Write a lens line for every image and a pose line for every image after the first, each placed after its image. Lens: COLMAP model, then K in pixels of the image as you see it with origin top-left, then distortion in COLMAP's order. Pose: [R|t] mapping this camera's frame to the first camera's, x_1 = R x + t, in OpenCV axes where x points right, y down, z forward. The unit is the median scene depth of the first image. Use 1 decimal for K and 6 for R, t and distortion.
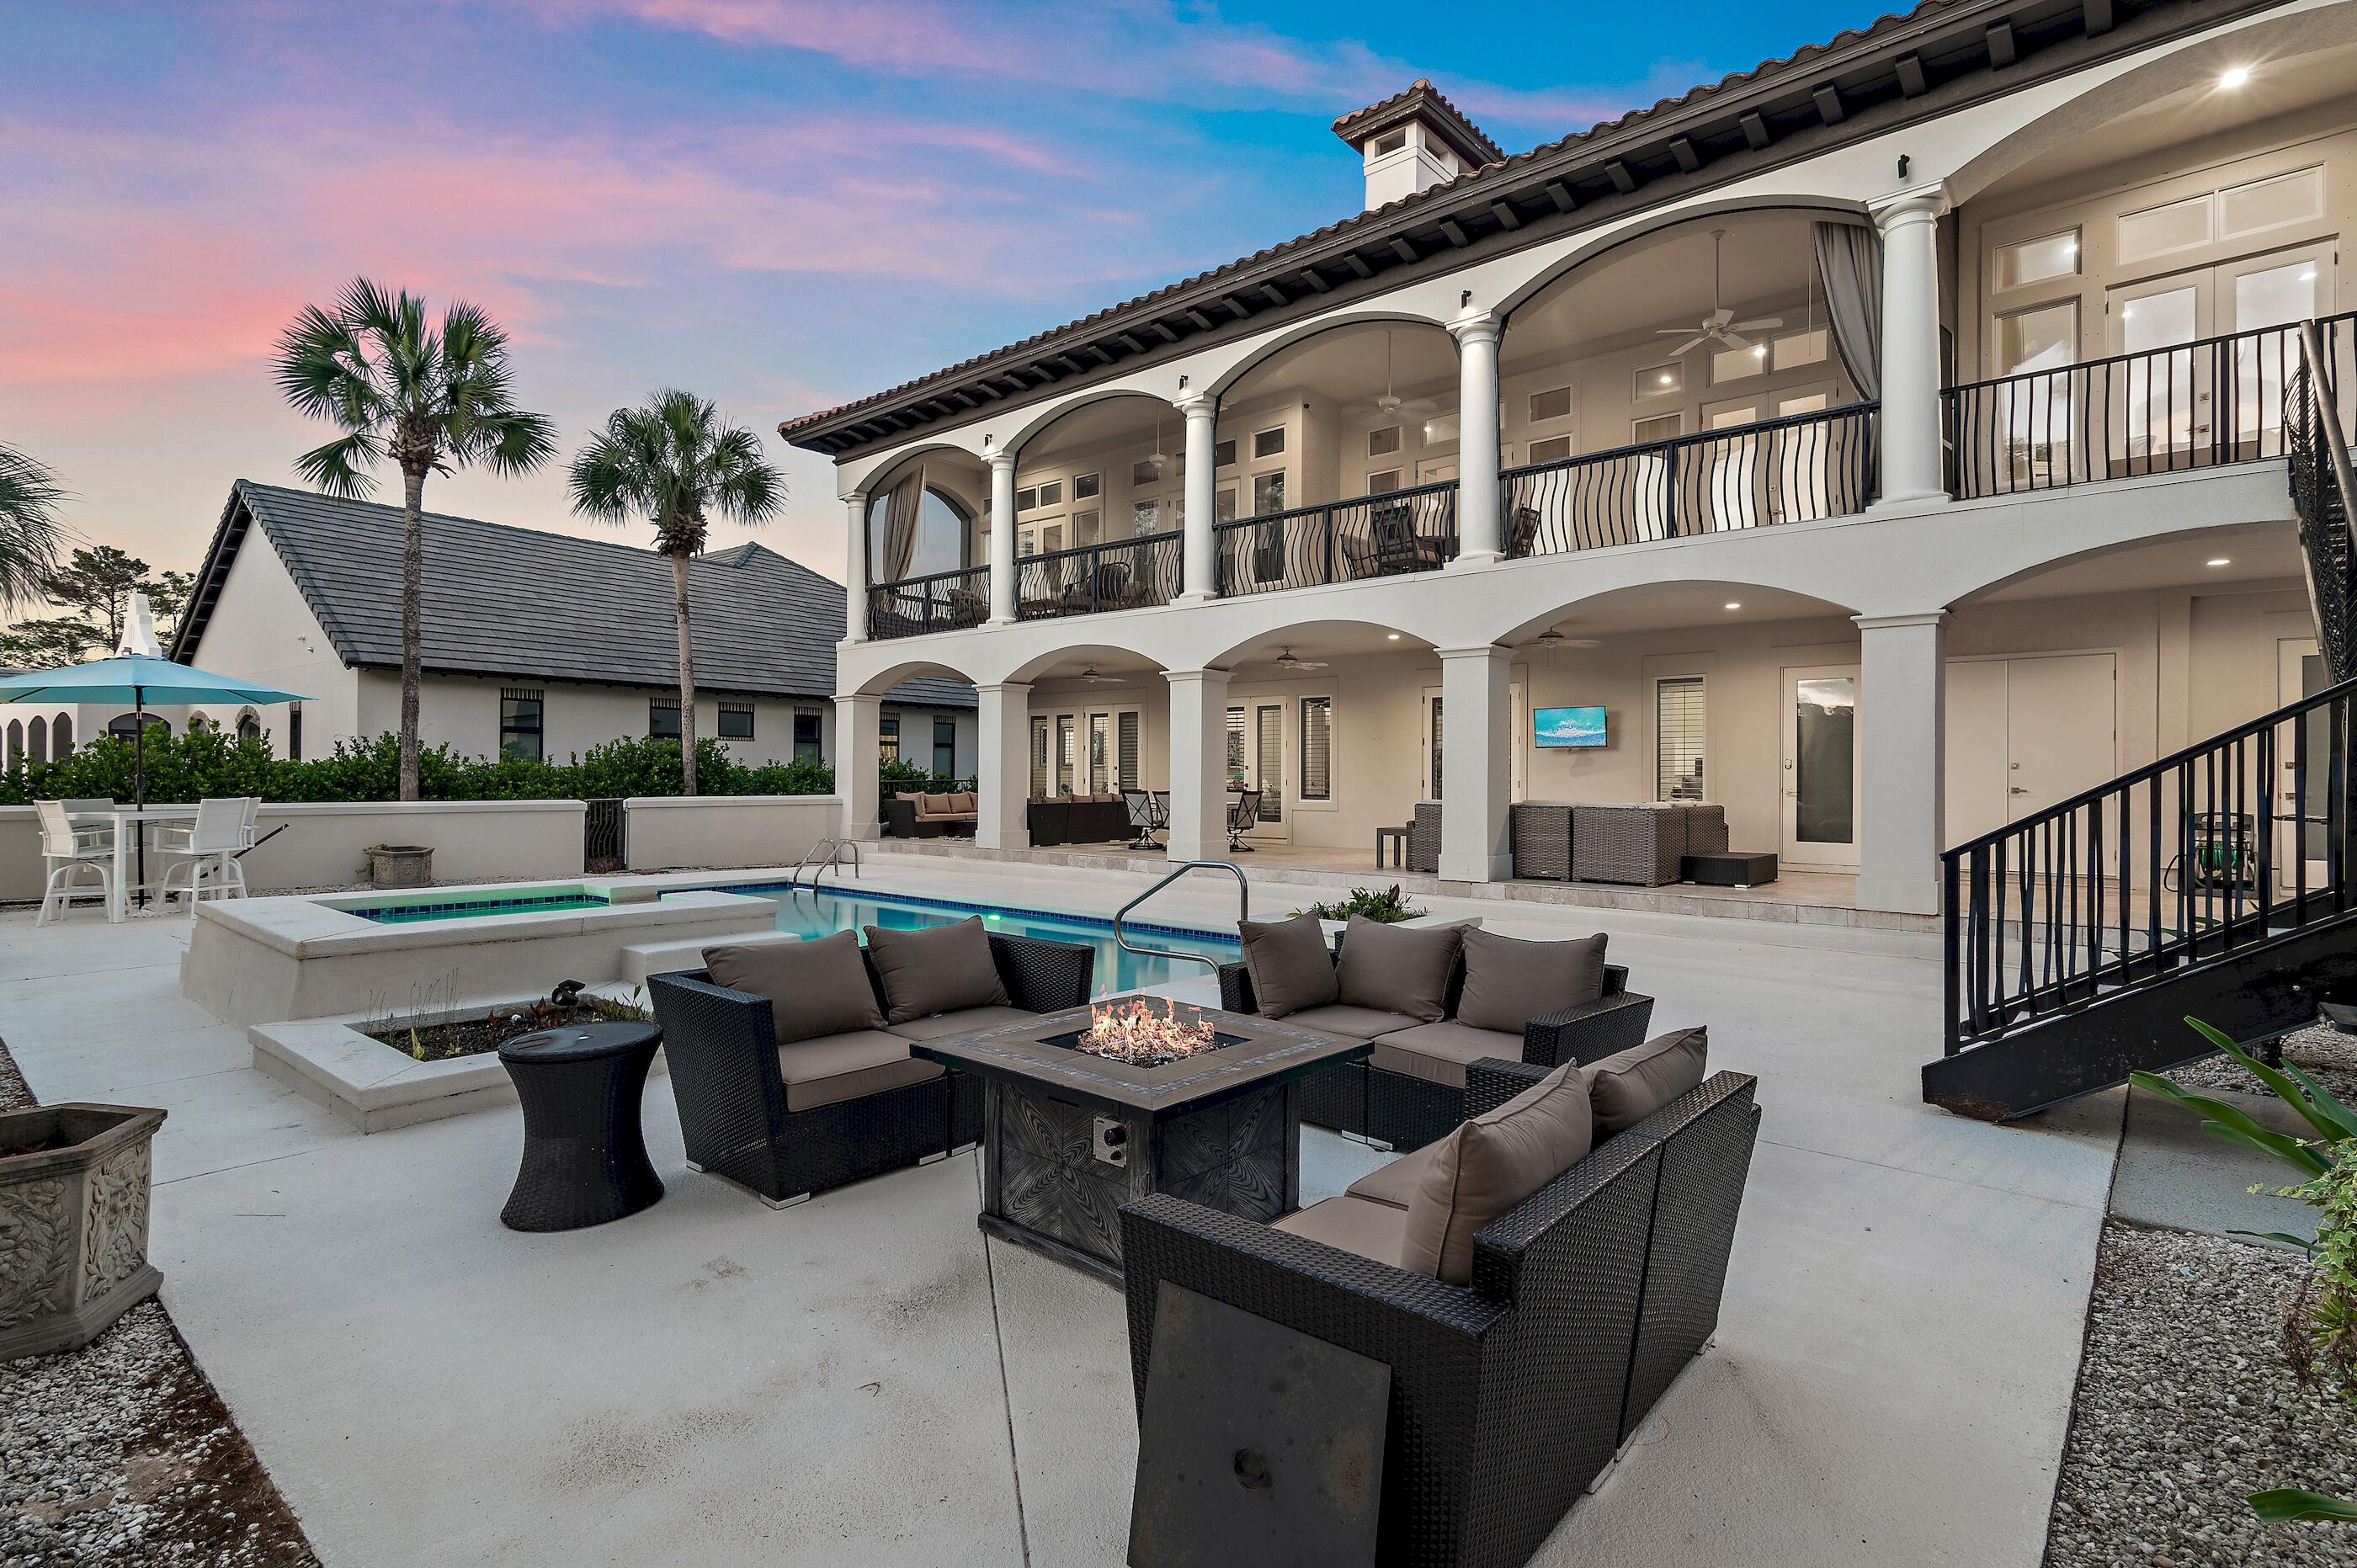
lens RADIAL K [[1165.2, 0, 1181.3], [0, 1165.2, 784.4], [0, 0, 1]] dist [0.021605, -0.001770]
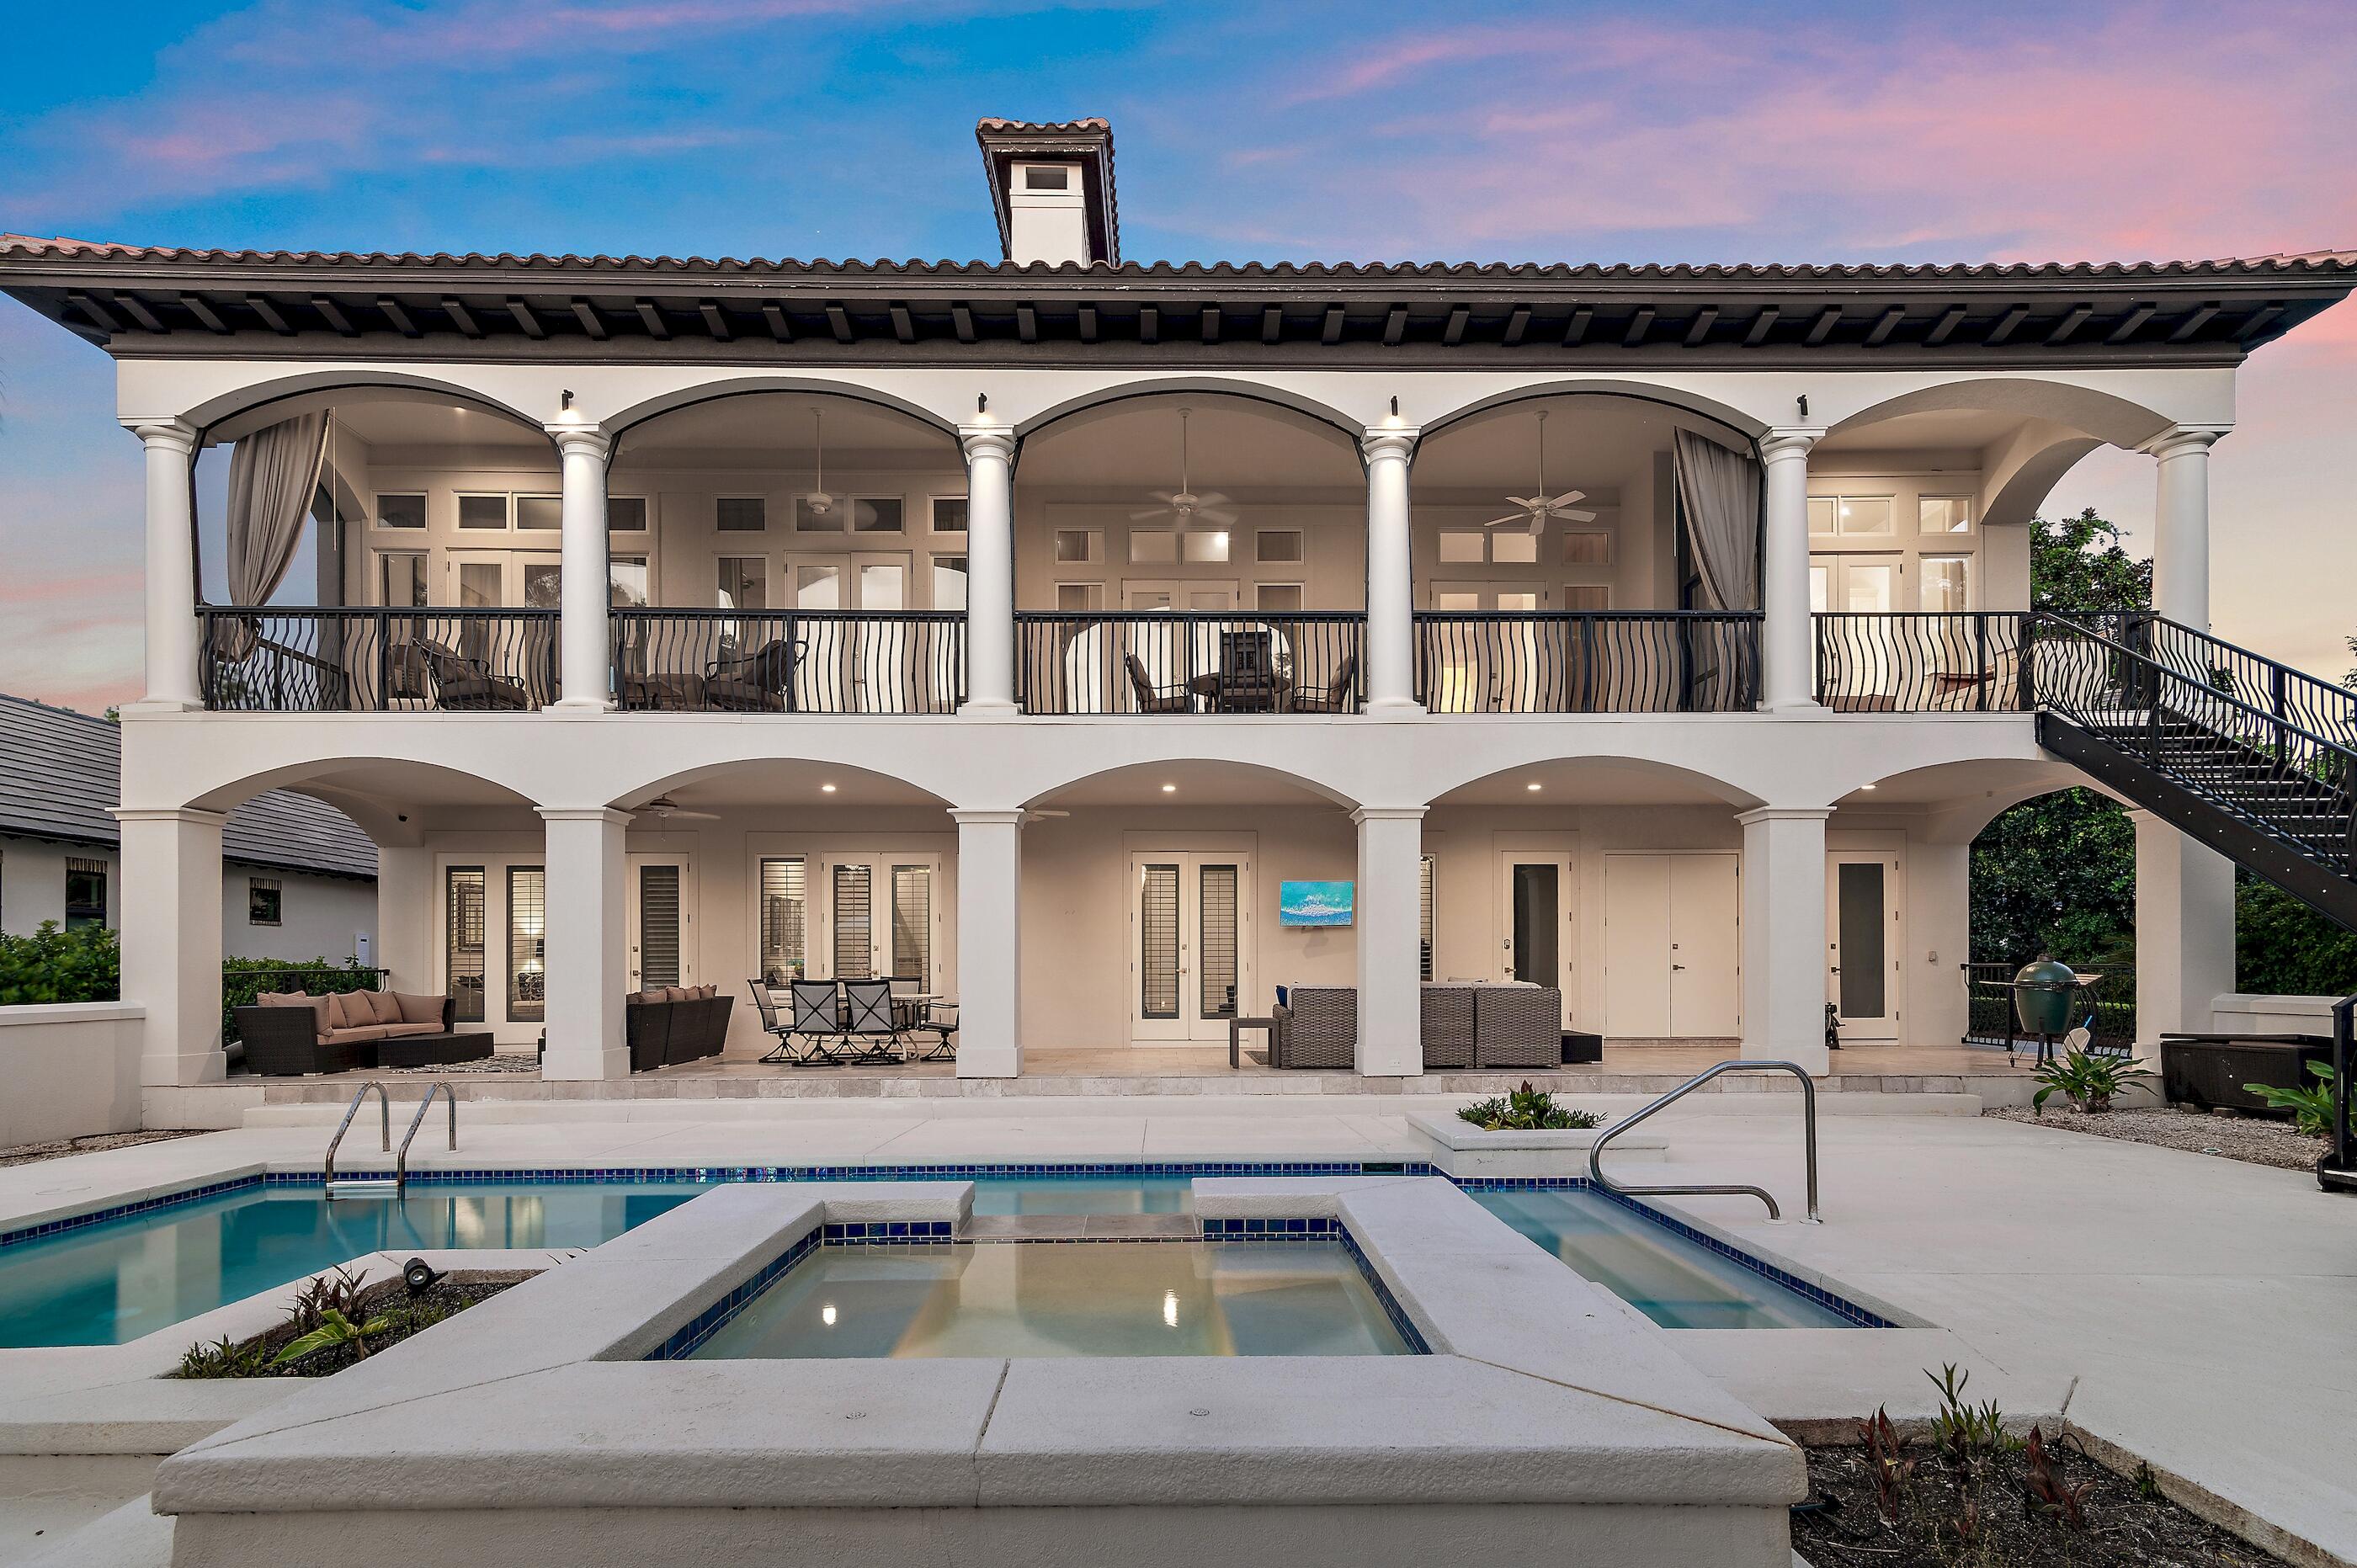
lens RADIAL K [[1233.5, 0, 1181.7], [0, 1233.5, 959.2], [0, 0, 1]] dist [0.012579, -0.001177]
pose [[0.736878, -0.005859, 0.676001, -0.323933], [0.010360, 0.999943, -0.002626, -0.002518], [-0.675947, 0.008939, 0.736896, 0.284555]]
